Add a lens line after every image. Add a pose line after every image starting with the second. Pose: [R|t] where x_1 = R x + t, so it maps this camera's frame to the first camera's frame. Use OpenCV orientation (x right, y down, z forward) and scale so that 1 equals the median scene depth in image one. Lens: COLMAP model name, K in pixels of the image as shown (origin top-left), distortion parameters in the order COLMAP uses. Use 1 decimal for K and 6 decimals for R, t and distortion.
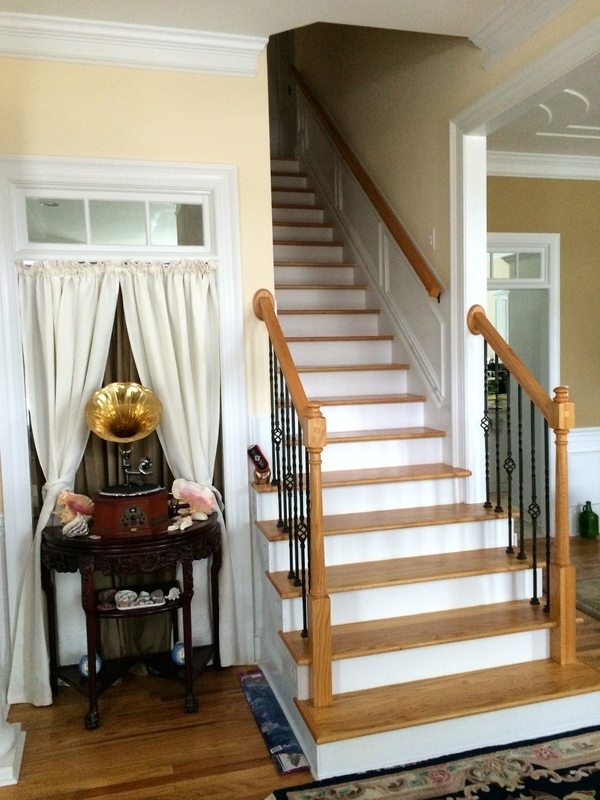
lens RADIAL K [[681.8, 0, 296.1], [0, 681.8, 398.6], [0, 0, 1]] dist [0.093059, -0.128370]
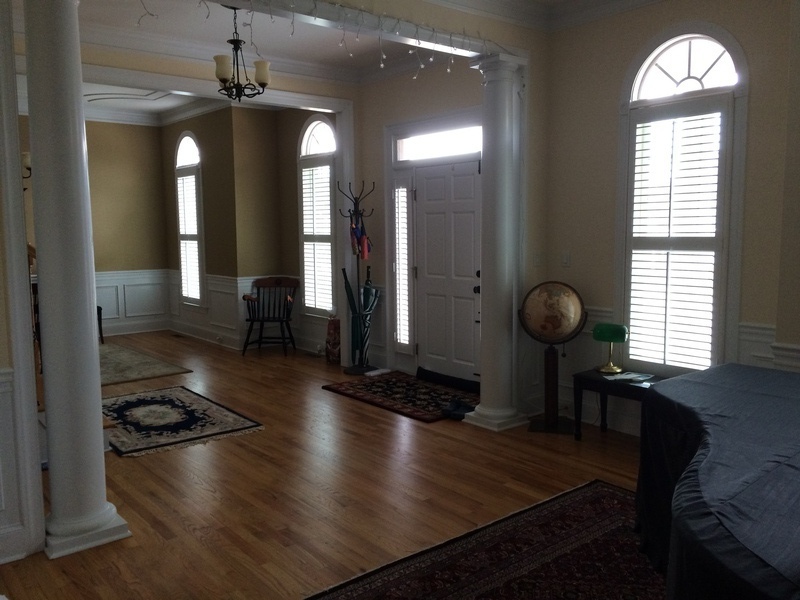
lens RADIAL K [[681.8, 0, 403.0], [0, 681.8, 298.6], [0, 0, 1]] dist [0.093059, -0.128370]
pose [[-0.404993, -0.062943, 0.912151, -1.774916], [0.084359, 0.990800, 0.105825, 0.022566], [-0.910420, 0.119806, -0.395958, 0.892121]]
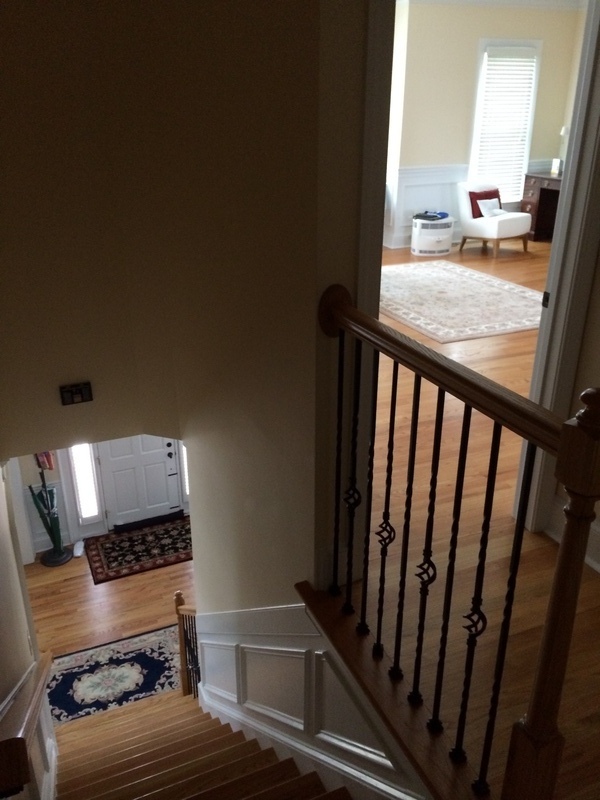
lens RADIAL K [[681.8, 0, 296.1], [0, 681.8, 398.6], [0, 0, 1]] dist [0.093059, -0.128370]
pose [[-0.990051, 0.085894, -0.111450, -0.139384], [0.025441, 0.888283, 0.458592, -1.367695], [0.138389, 0.451194, -0.881630, 2.478194]]
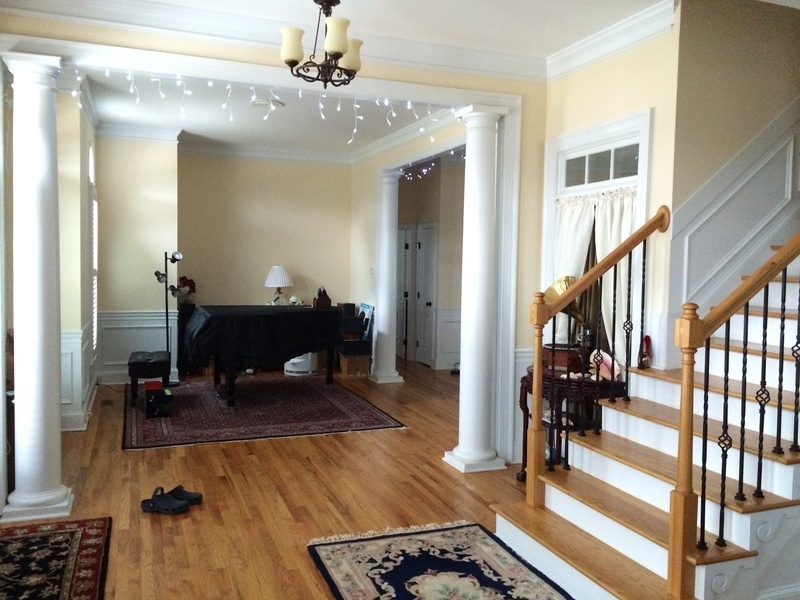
lens RADIAL K [[681.8, 0, 403.0], [0, 681.8, 298.6], [0, 0, 1]] dist [0.093059, -0.128370]
pose [[0.097598, 0.084748, -0.991611, 1.363267], [-0.090414, 0.993003, 0.075968, -0.063041], [0.991110, 0.082241, 0.104577, 0.544951]]
